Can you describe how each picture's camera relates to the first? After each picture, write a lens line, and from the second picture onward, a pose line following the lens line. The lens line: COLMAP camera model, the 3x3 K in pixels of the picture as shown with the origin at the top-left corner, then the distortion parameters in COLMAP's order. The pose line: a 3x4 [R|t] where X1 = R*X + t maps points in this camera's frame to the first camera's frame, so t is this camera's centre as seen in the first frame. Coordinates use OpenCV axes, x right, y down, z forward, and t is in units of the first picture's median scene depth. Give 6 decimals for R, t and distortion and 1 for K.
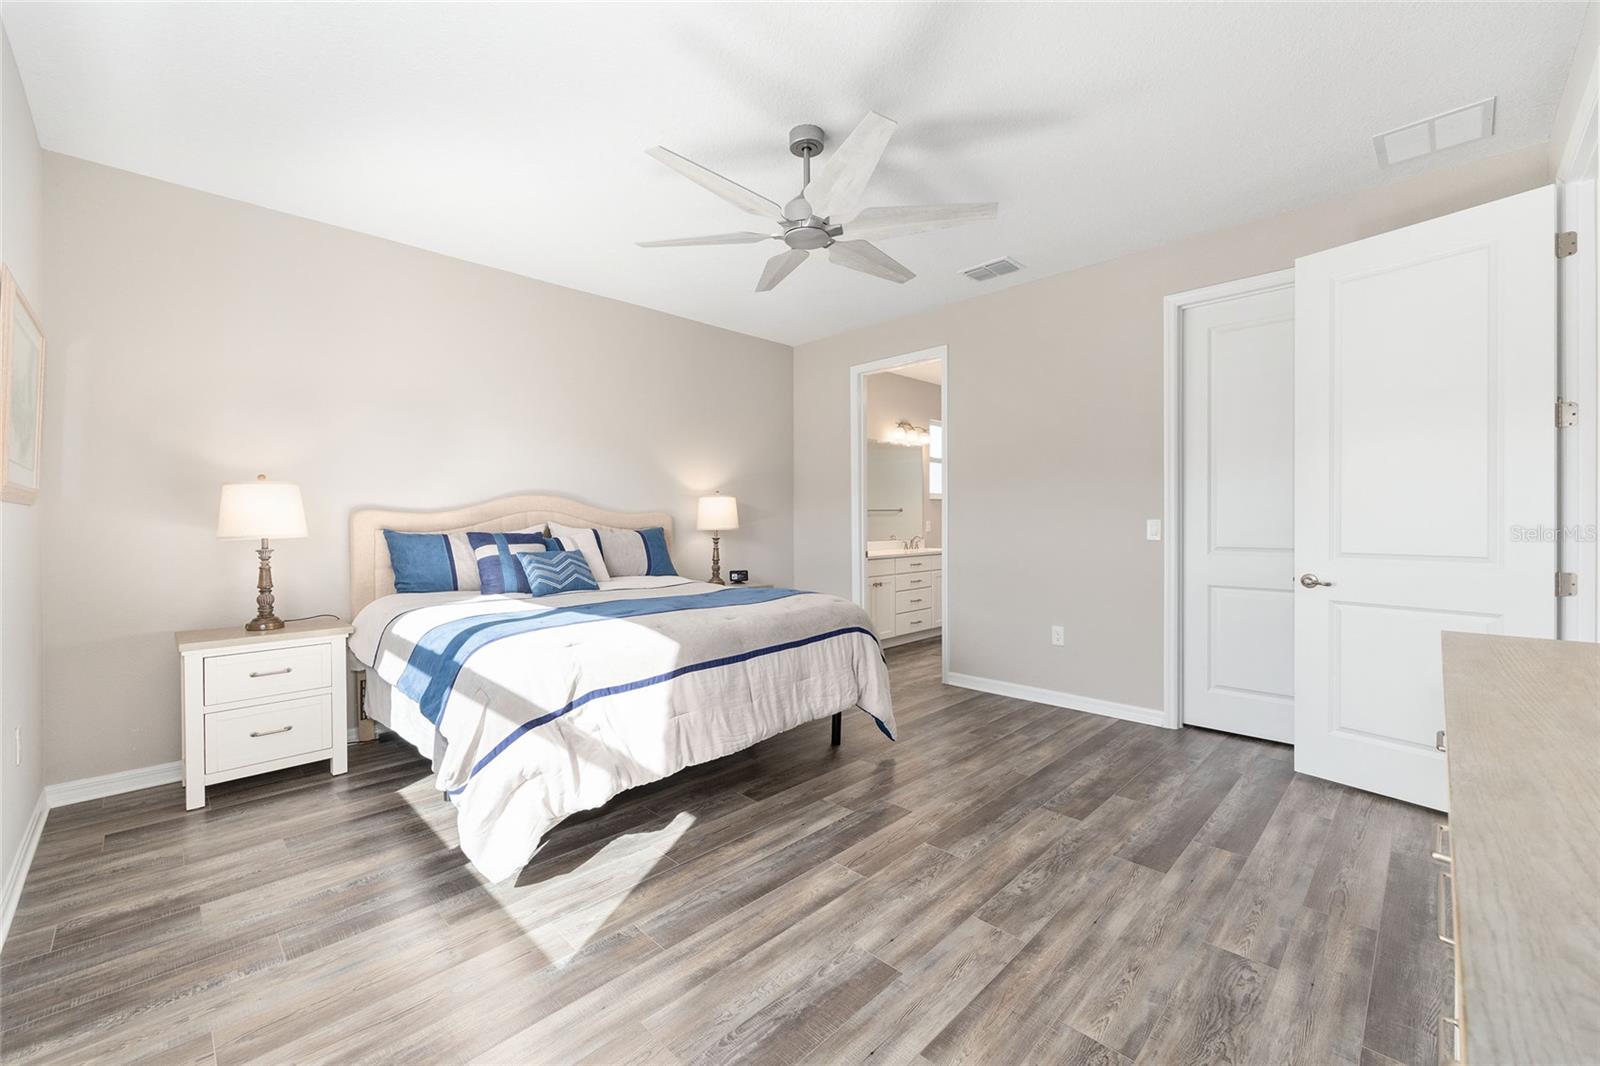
lens RADIAL K [[651.1, 0, 792.7], [0, 651.1, 528.3], [0, 0, 1]] dist [-0.004465, -0.000156]
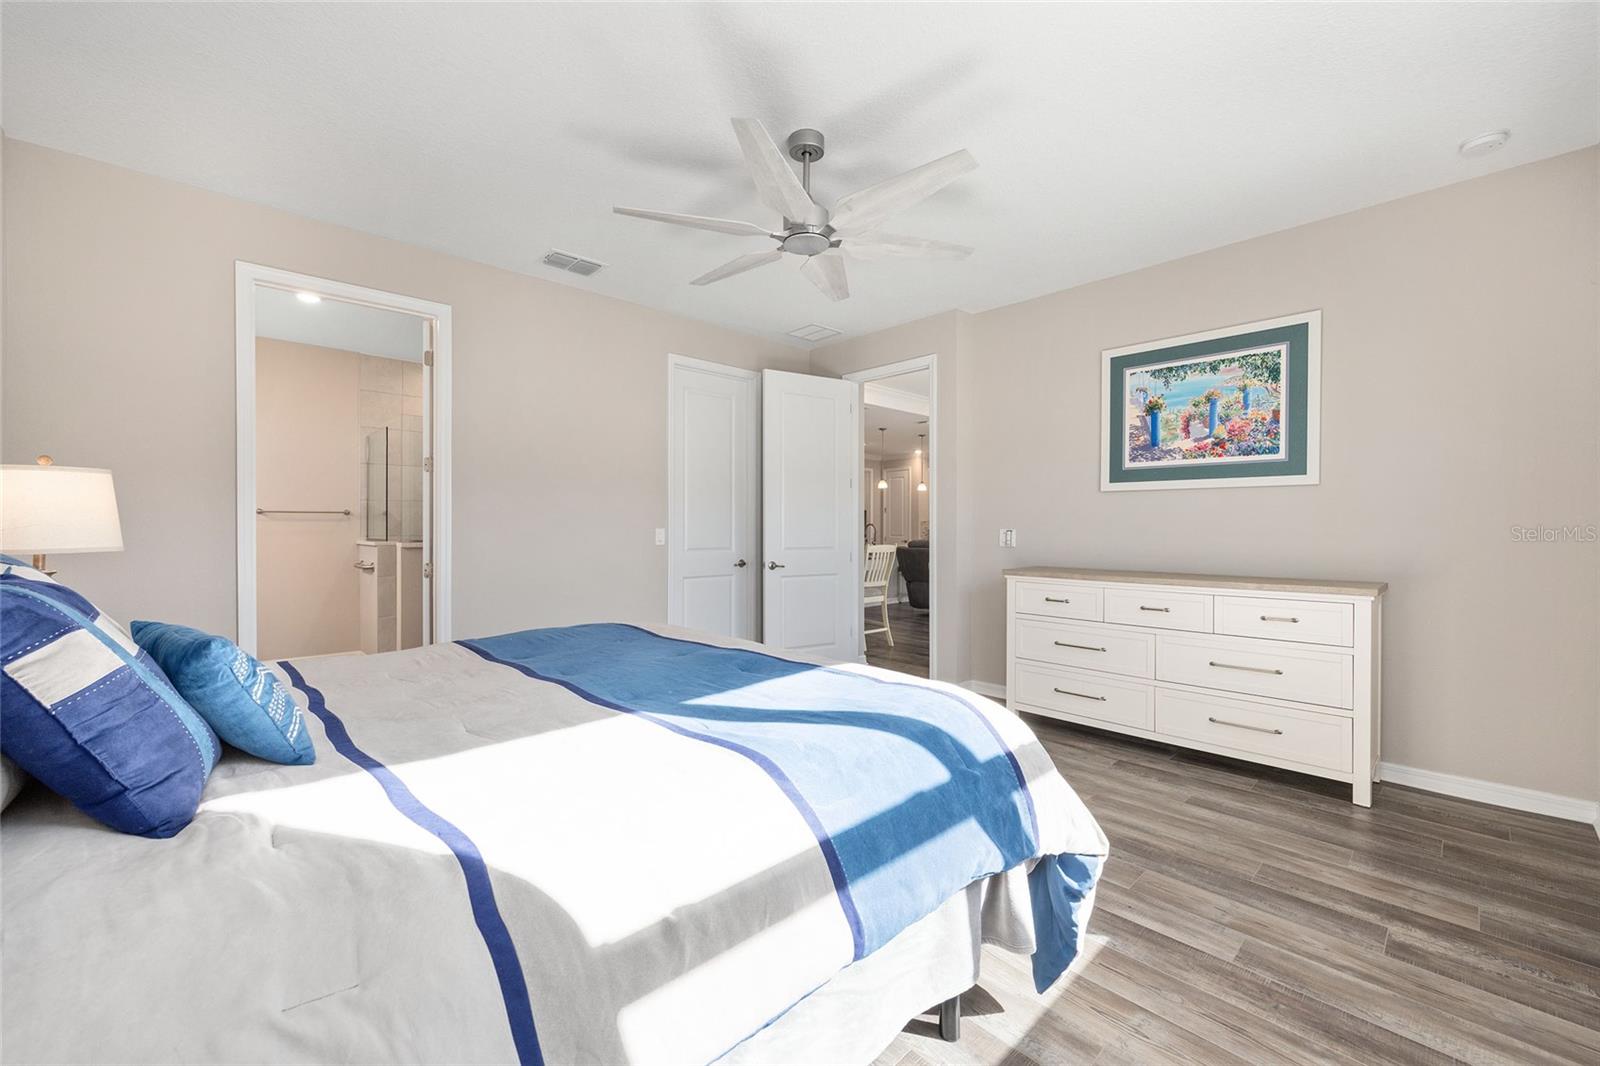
lens RADIAL K [[651.1, 0, 798.4], [0, 651.1, 532.1], [0, 0, 1]] dist [-0.004465, -0.000156]
pose [[0.039985, 0.001739, 0.999199, -0.359176], [0.011940, 0.999926, -0.002218, 0.000286], [-0.999129, 0.012019, 0.039961, 0.364389]]
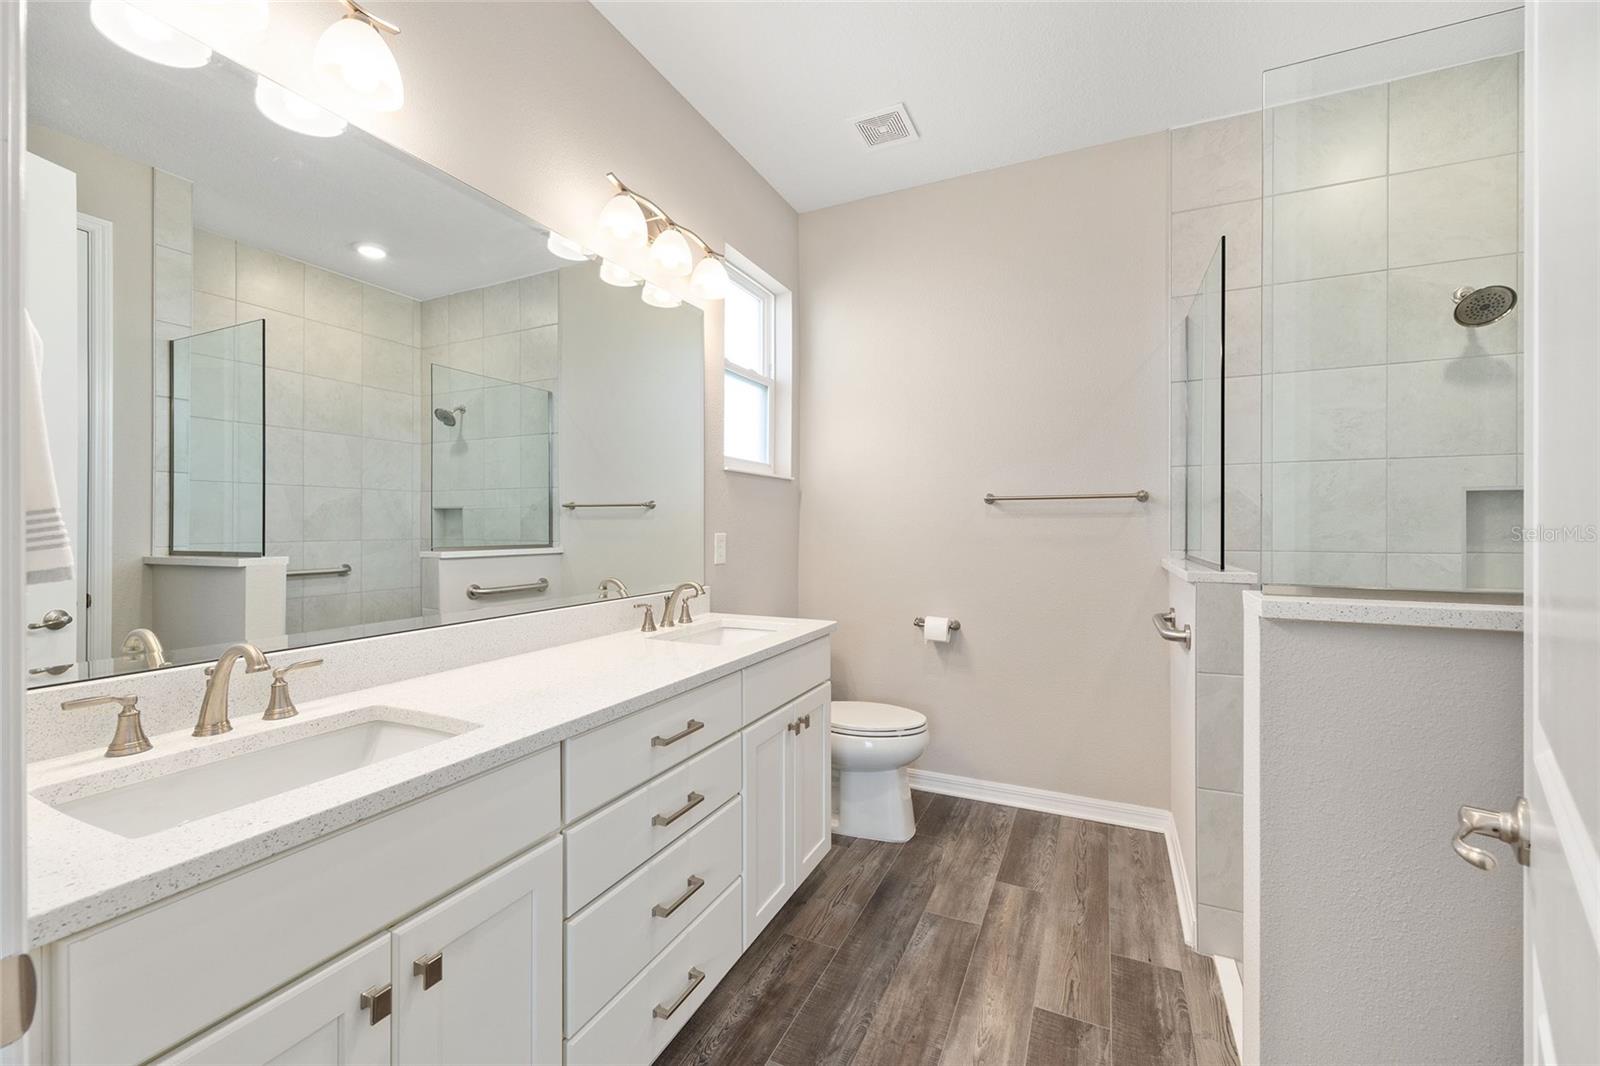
lens RADIAL K [[651.1, 0, 806.2], [0, 651.1, 529.2], [0, 0, 1]] dist [-0.004465, -0.000156]
pose [[0.937850, 0.004778, 0.347008, 0.137256], [-0.001681, 0.999956, -0.009224, -0.010824], [-0.347037, 0.008068, 0.937817, 0.691500]]
